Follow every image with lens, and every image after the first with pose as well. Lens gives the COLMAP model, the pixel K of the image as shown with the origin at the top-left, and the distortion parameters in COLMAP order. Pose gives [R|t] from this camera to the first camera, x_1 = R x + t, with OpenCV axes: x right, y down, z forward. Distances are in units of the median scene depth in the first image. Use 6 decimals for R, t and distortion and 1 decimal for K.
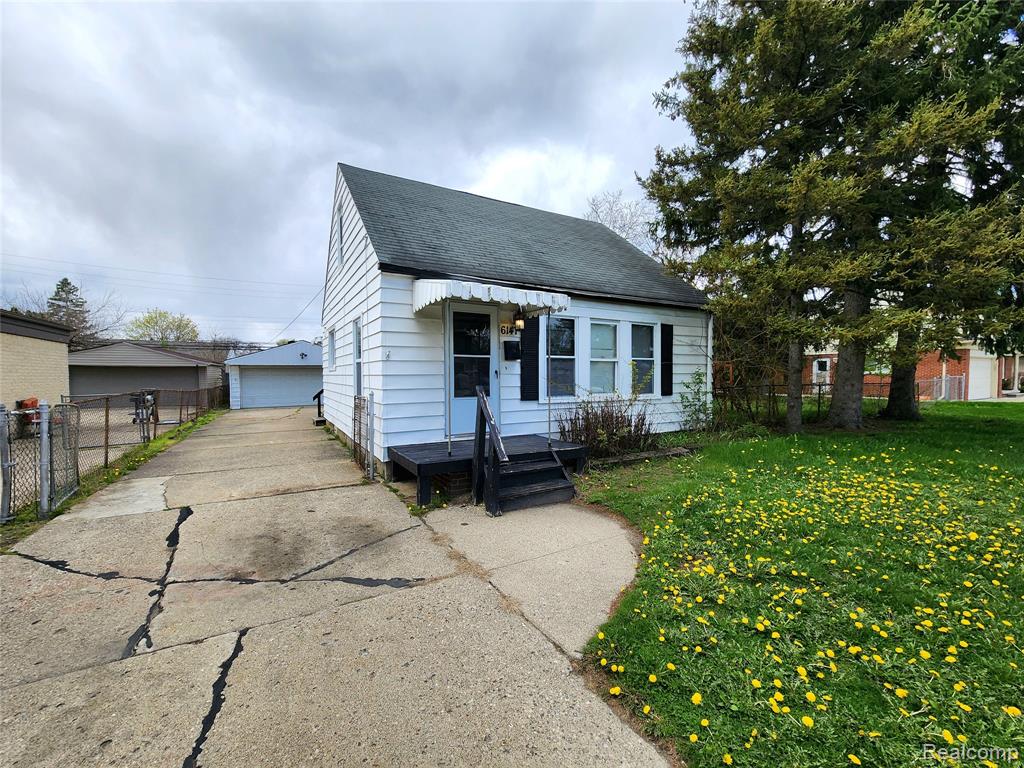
lens RADIAL K [[413.1, 0, 503.8], [0, 413.1, 387.6], [0, 0, 1]] dist [-0.000681, 0.000477]
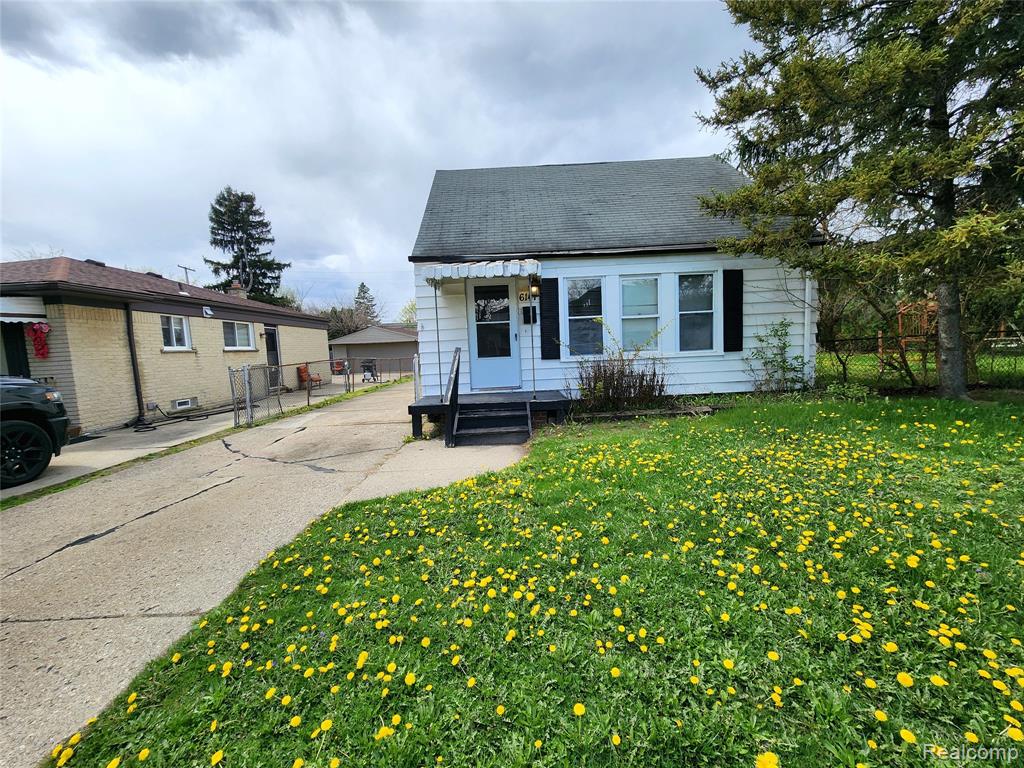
lens RADIAL K [[413.1, 0, 512.1], [0, 413.1, 383.7], [0, 0, 1]] dist [-0.000681, 0.000477]
pose [[0.869223, 0.007611, -0.494362, 0.504072], [0.028436, 0.997457, 0.065355, 0.020402], [0.493602, -0.070866, 0.866796, -0.009571]]
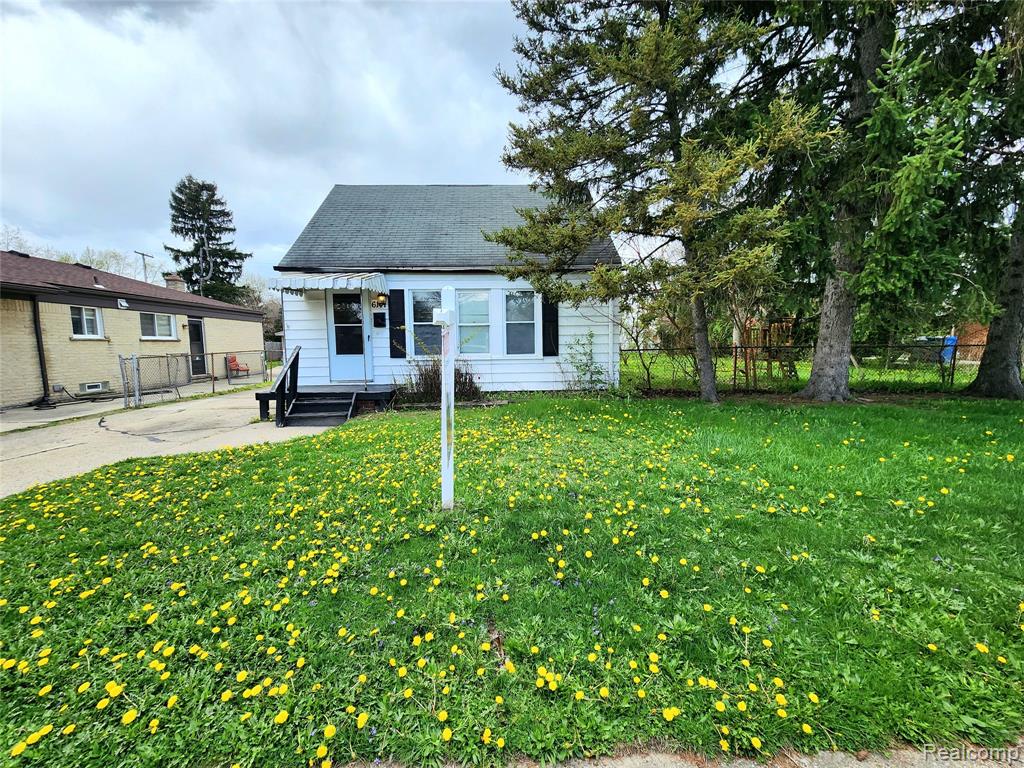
lens RADIAL K [[413.1, 0, 511.6], [0, 413.1, 383.9], [0, 0, 1]] dist [-0.000681, 0.000477]
pose [[0.885880, 0.038804, -0.462288, 0.958026], [-0.004524, 0.997171, 0.075031, 0.013254], [0.463892, -0.064377, 0.883550, 0.011219]]
